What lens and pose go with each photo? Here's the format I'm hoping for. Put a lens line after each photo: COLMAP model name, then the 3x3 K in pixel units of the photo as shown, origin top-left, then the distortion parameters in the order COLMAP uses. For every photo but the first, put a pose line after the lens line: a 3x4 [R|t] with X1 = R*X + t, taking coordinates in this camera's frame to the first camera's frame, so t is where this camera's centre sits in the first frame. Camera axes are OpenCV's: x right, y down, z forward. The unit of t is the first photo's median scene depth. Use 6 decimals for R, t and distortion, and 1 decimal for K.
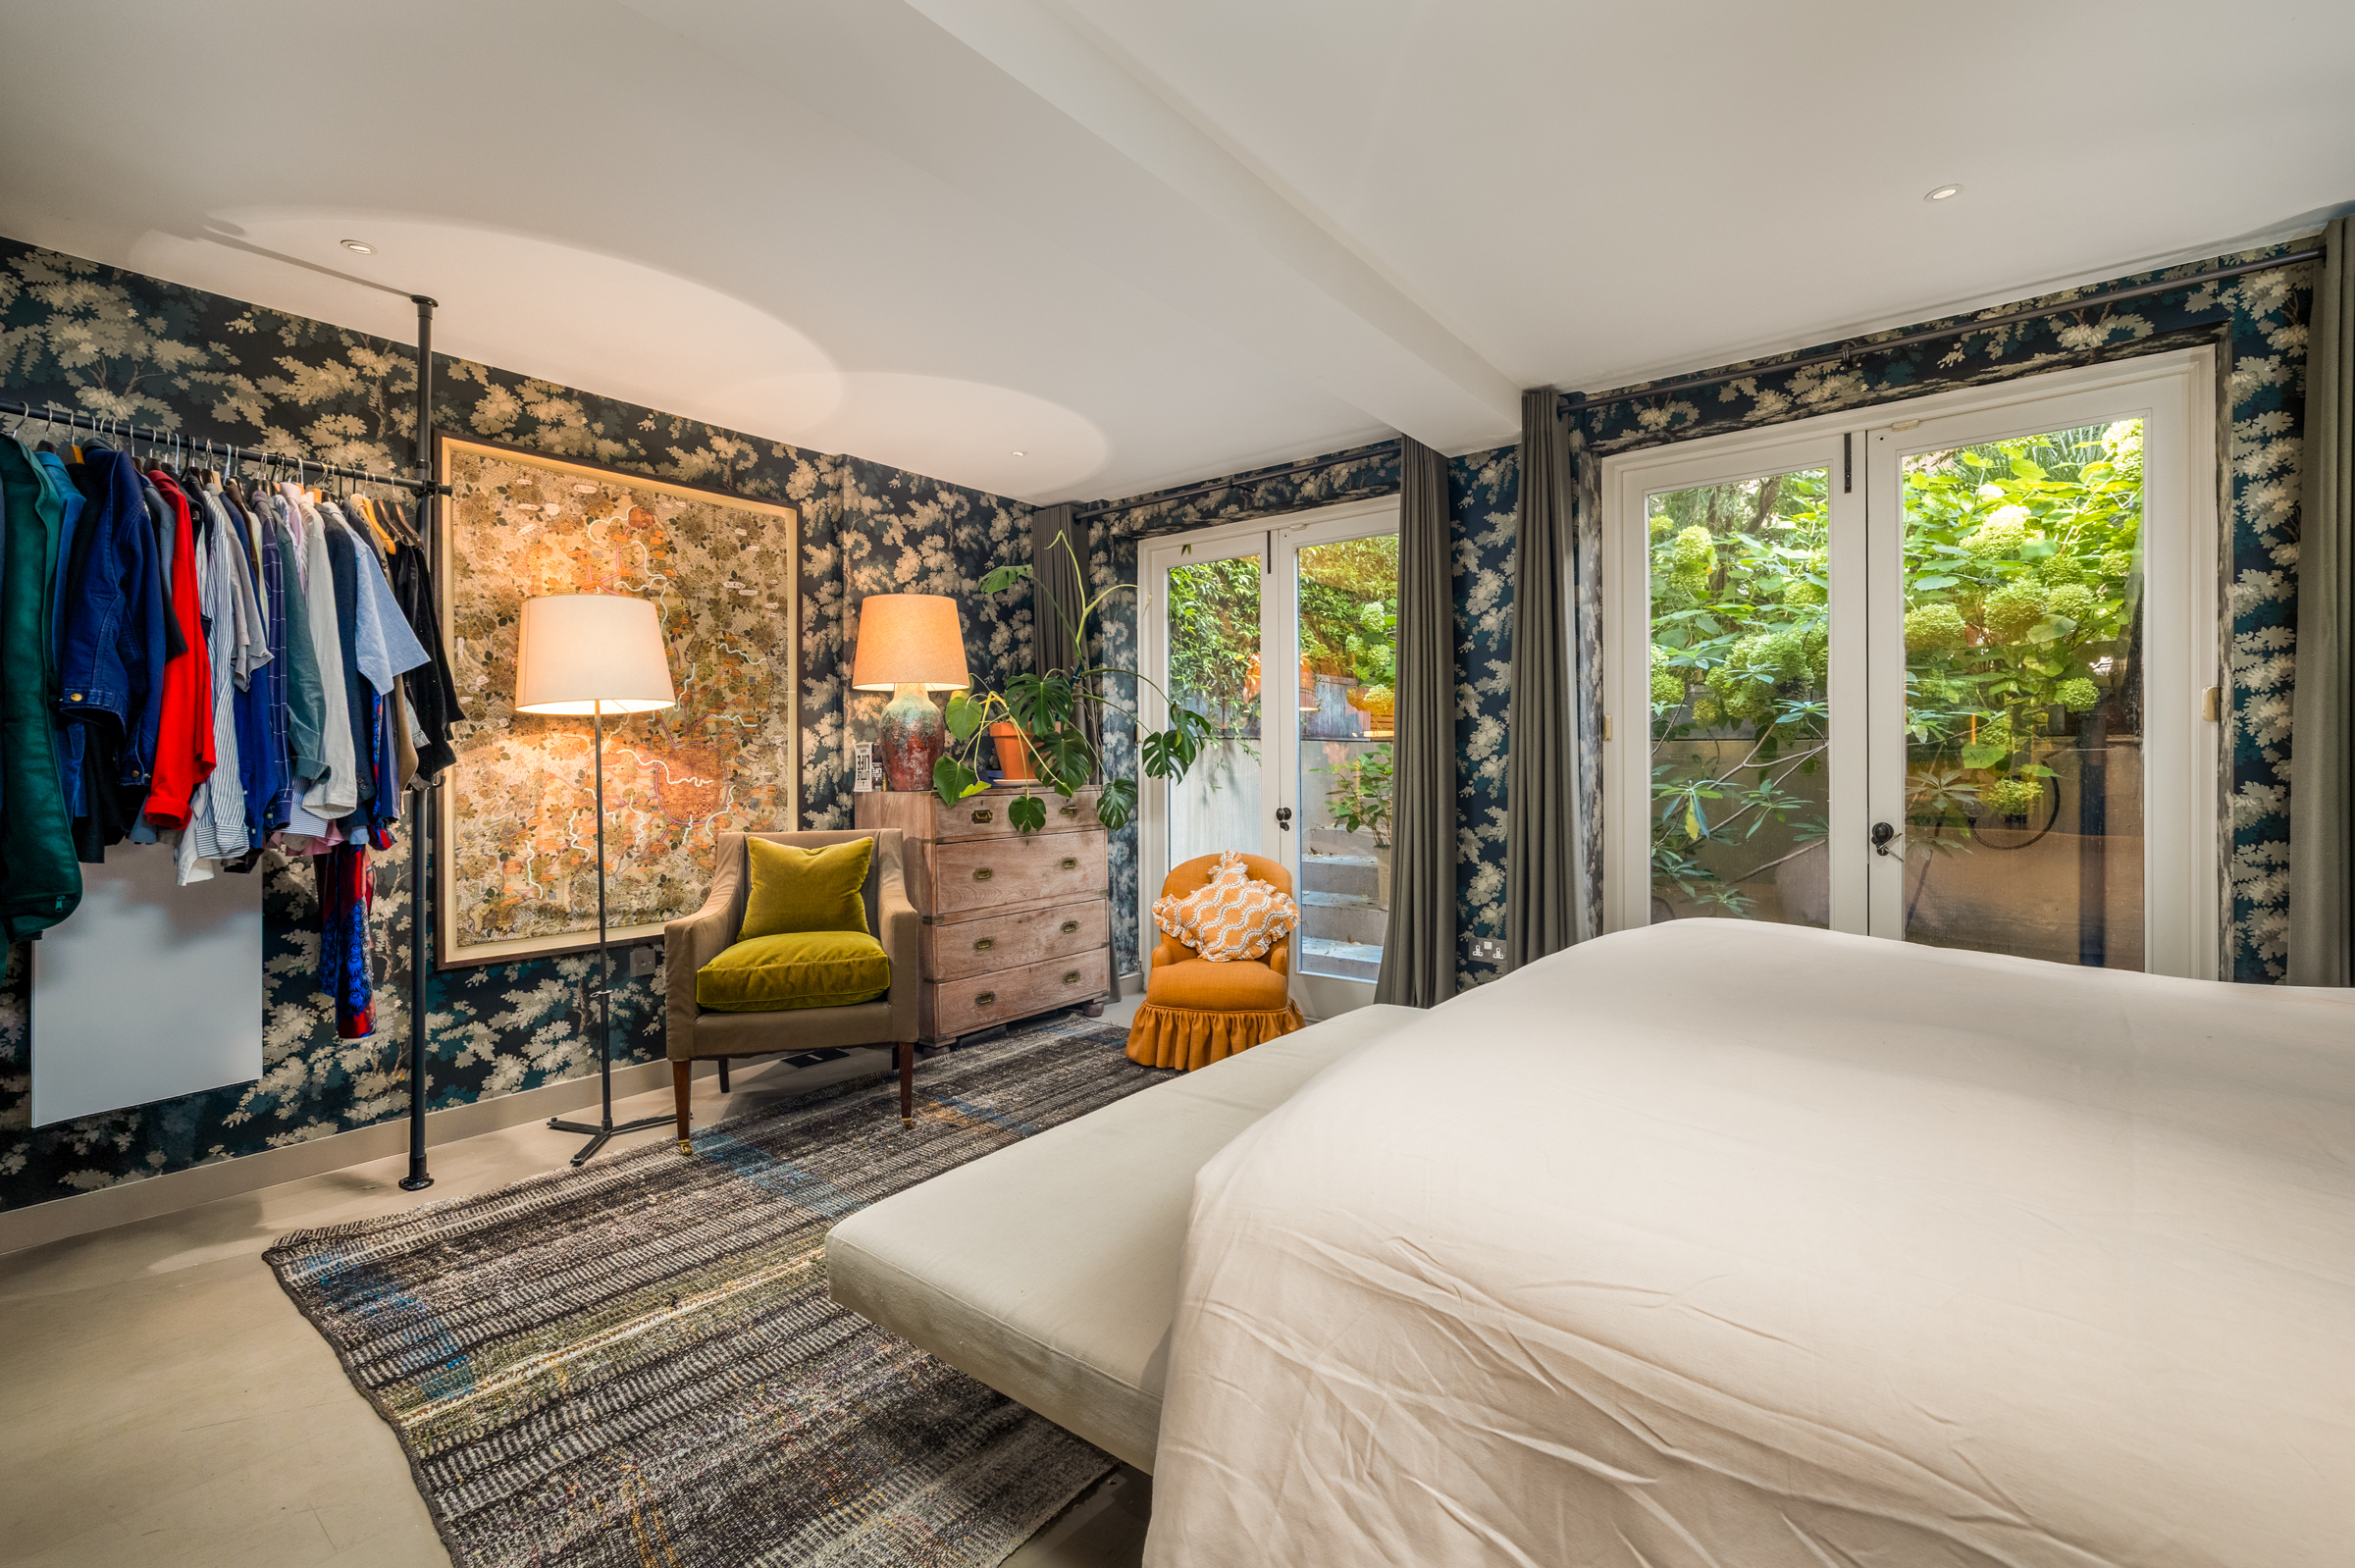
lens RADIAL K [[1011.3, 0, 1163.5], [0, 1011.3, 775.2], [0, 0, 1]] dist [0.002623, 0.002705]
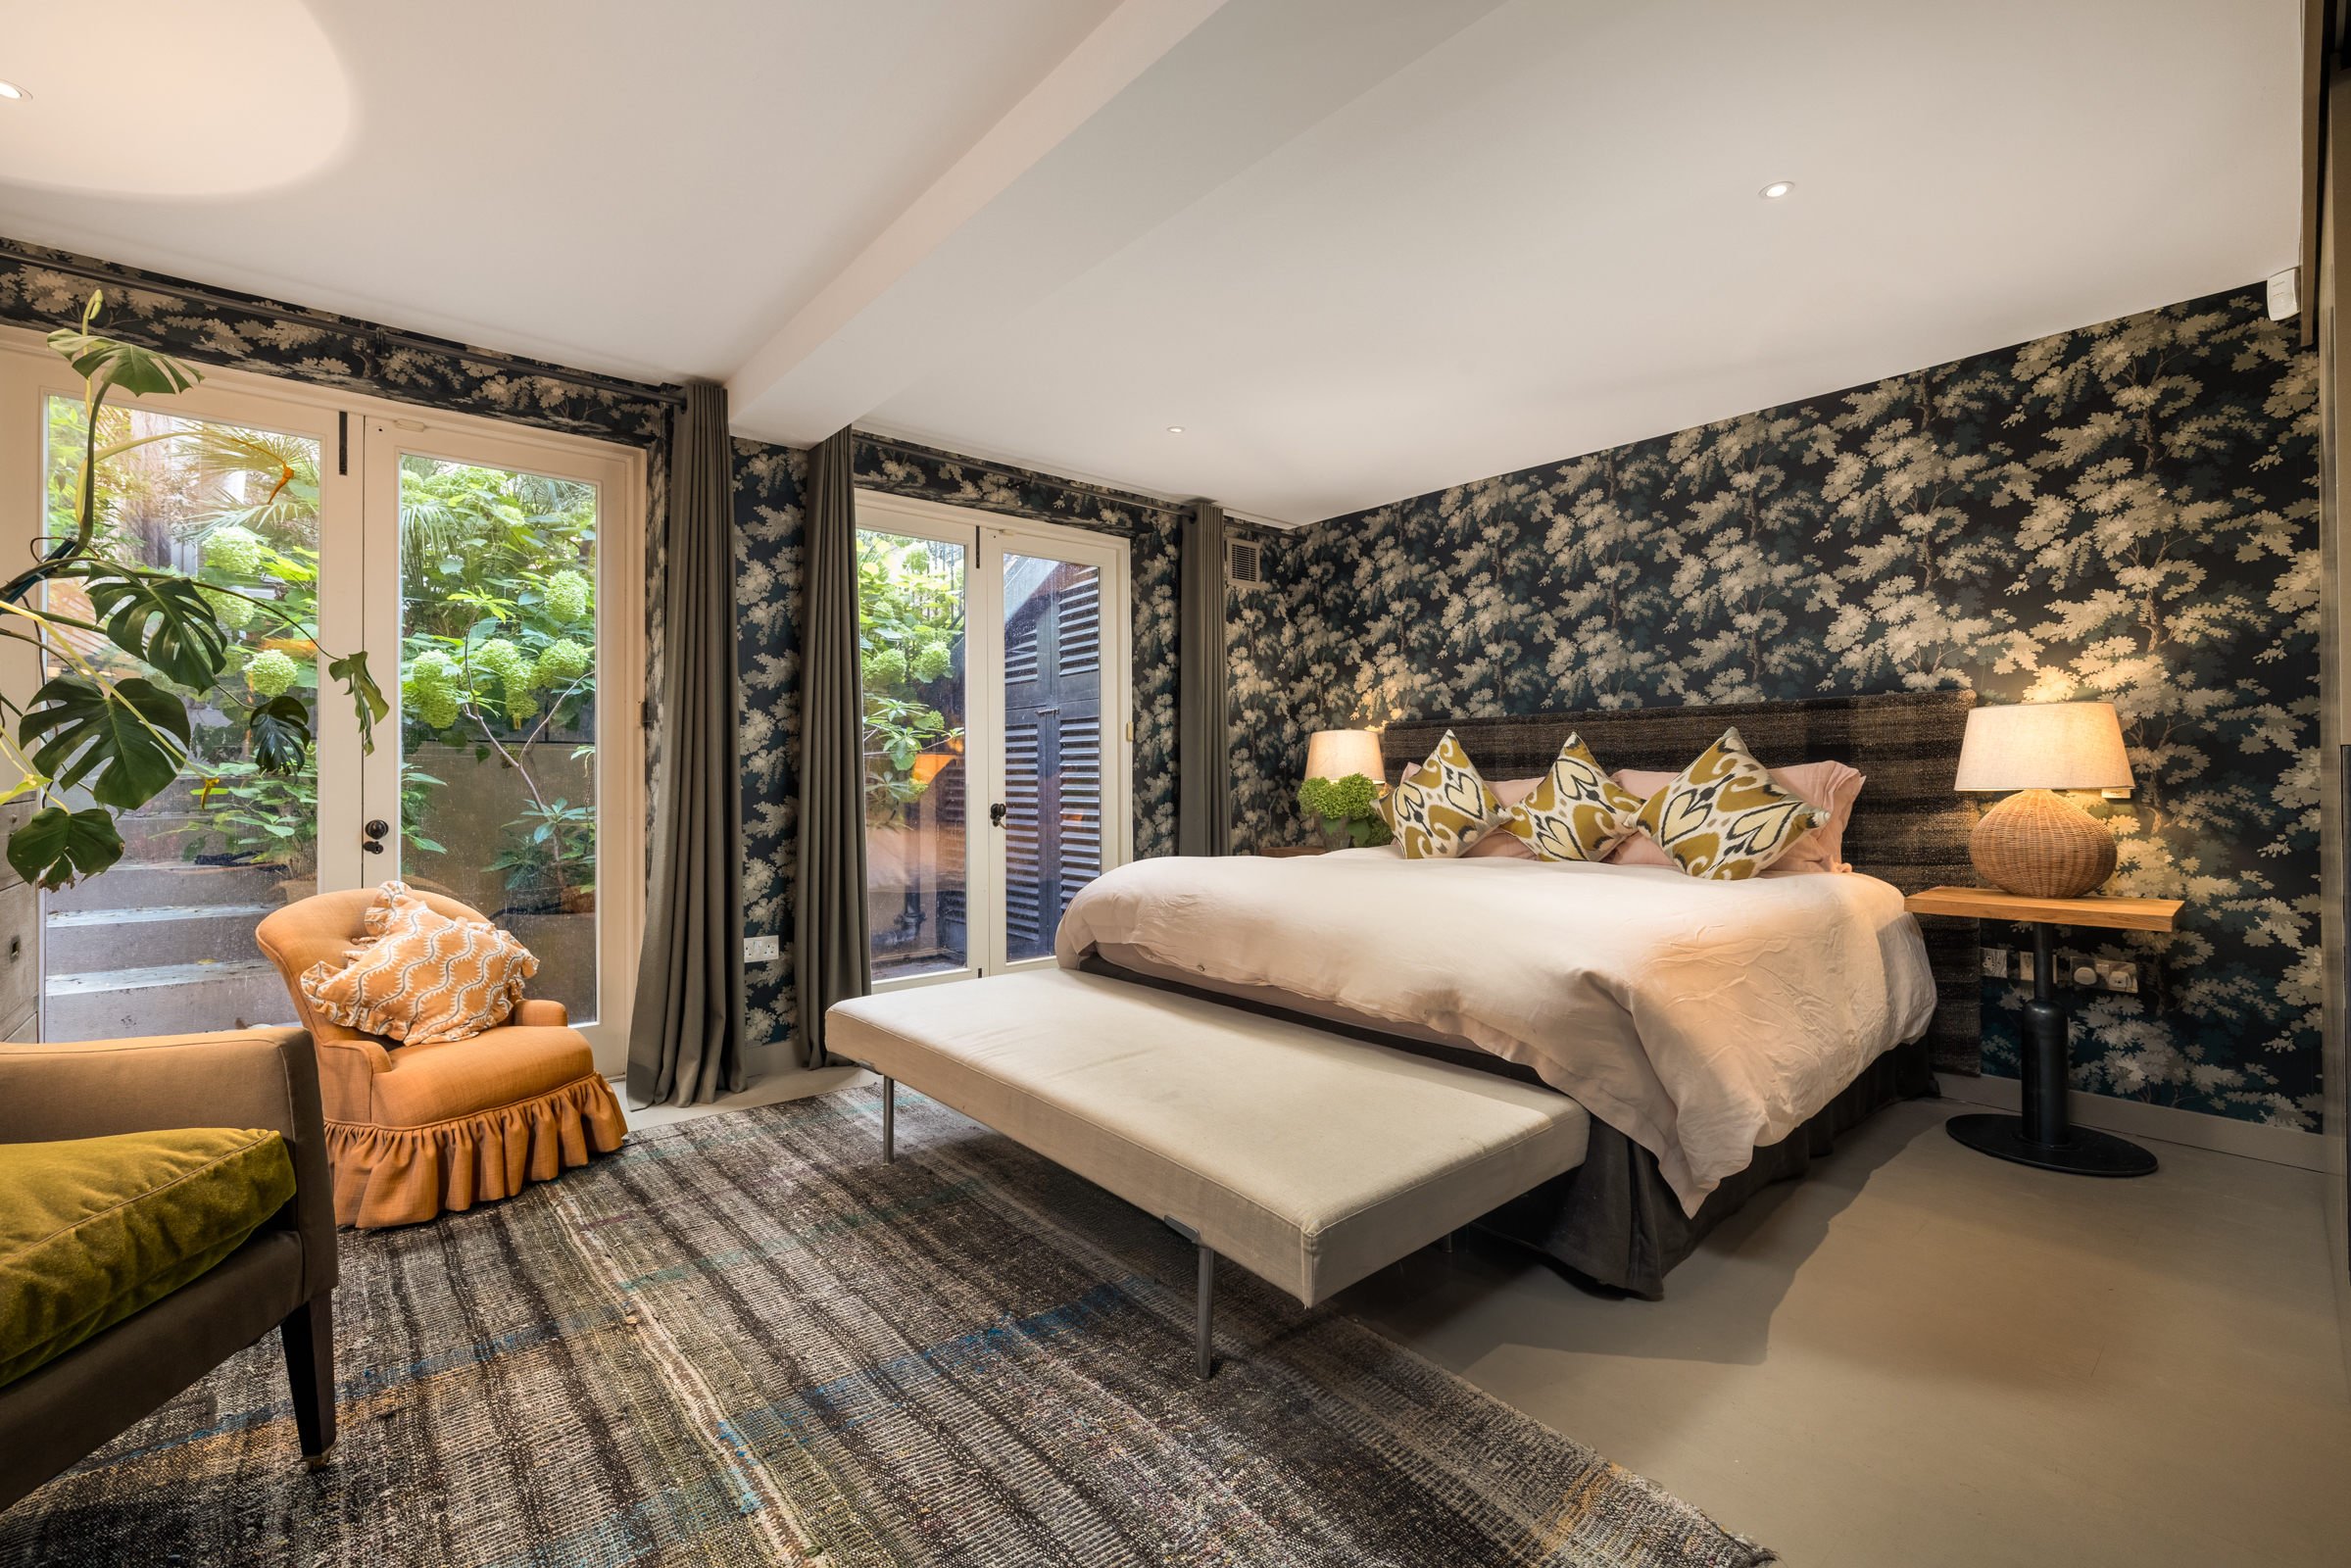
lens RADIAL K [[1009.6, 0, 1160.8], [0, 1009.6, 770.8], [0, 0, 1]] dist [0.002623, 0.002705]
pose [[0.197448, 0.003895, 0.980306, -0.619013], [0.012015, 0.999907, -0.006393, 0.013040], [-0.980240, 0.013041, 0.197383, 0.461795]]
